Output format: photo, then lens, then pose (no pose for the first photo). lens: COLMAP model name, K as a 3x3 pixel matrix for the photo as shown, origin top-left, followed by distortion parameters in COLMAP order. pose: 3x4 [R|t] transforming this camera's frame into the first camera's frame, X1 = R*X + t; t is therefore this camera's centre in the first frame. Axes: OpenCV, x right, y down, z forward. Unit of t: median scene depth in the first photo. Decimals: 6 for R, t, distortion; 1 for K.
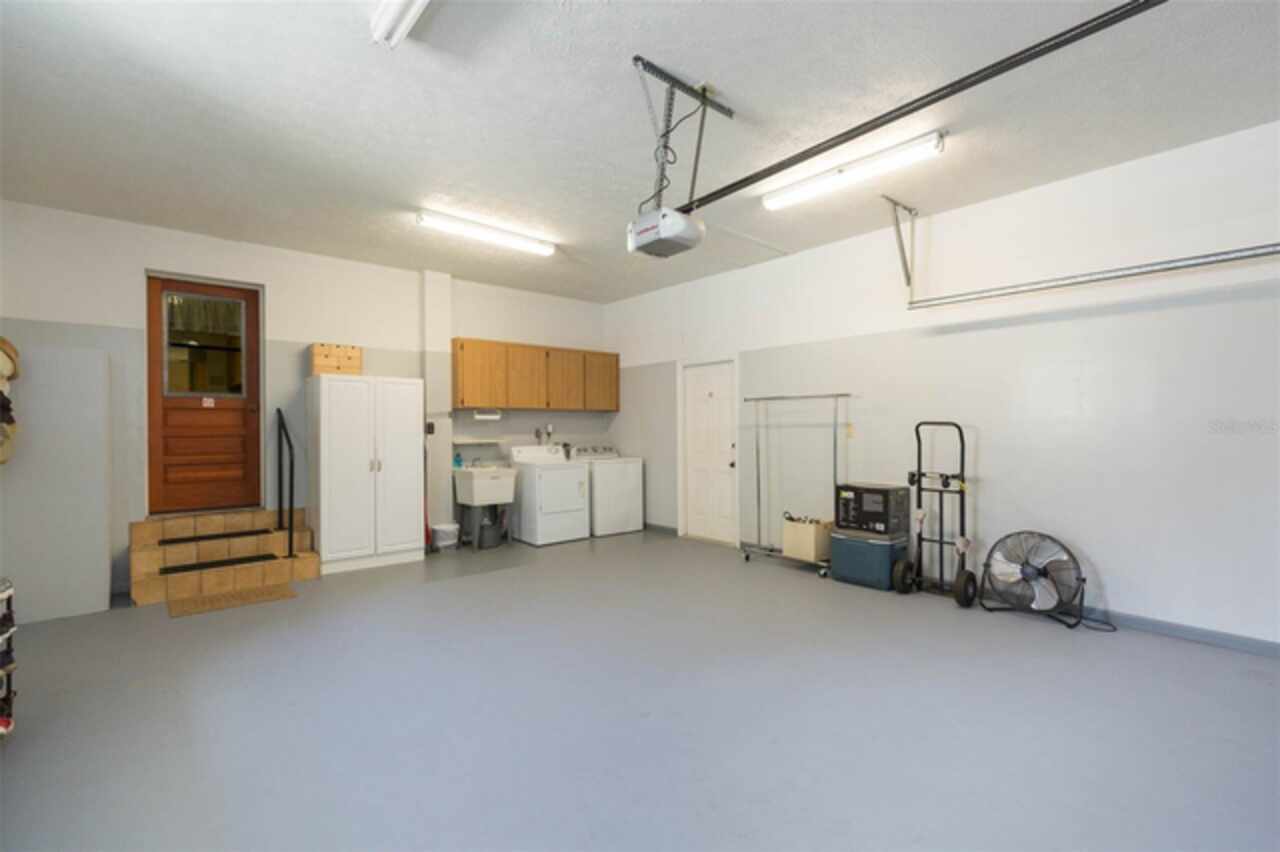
lens RADIAL K [[573.1, 0, 636.9], [0, 573.1, 423.2], [0, 0, 1]] dist [0.001829, -0.000166]
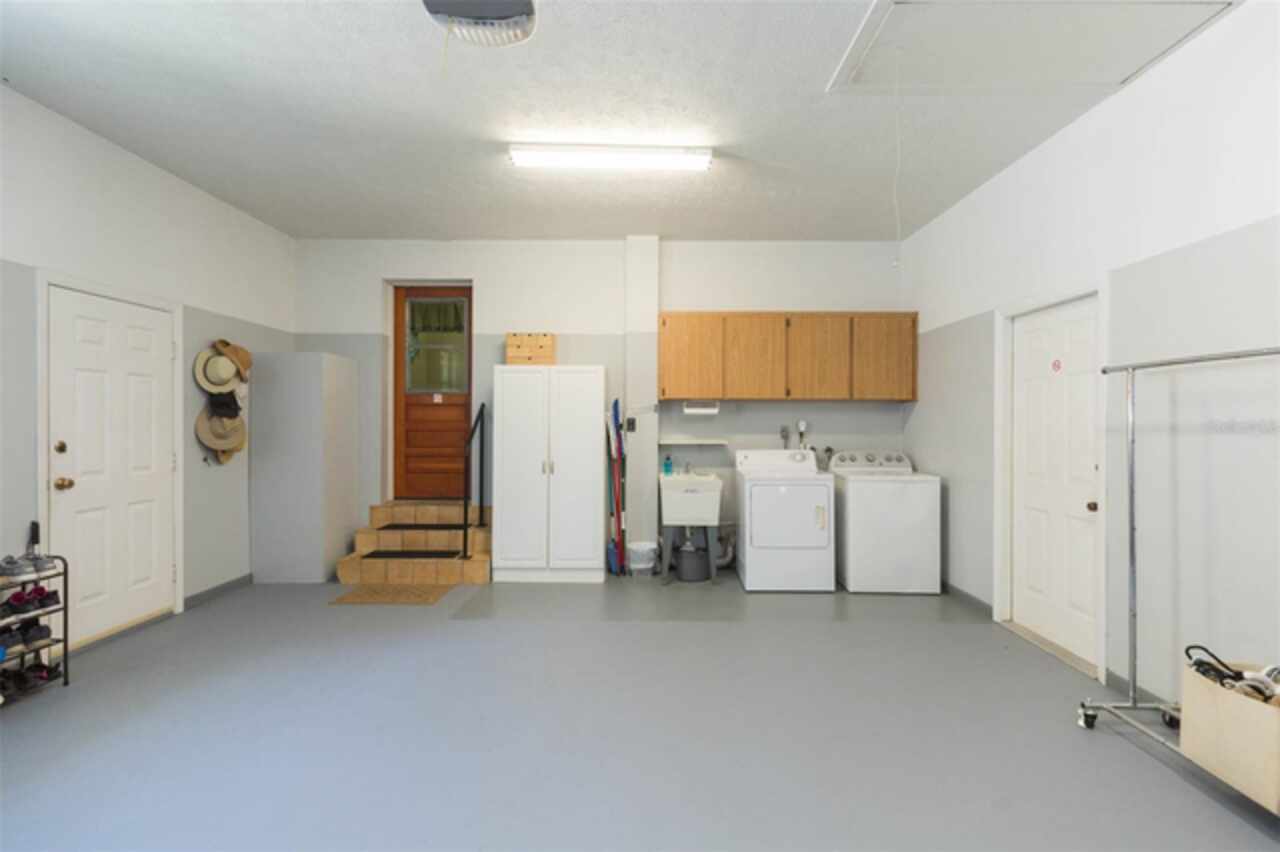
lens RADIAL K [[573.1, 0, 636.9], [0, 573.1, 423.2], [0, 0, 1]] dist [0.001829, -0.000166]
pose [[0.752686, 0.008427, -0.658326, 0.191864], [-0.002644, 0.999949, 0.009777, -0.001610], [0.658375, -0.005618, 0.752669, 0.371372]]
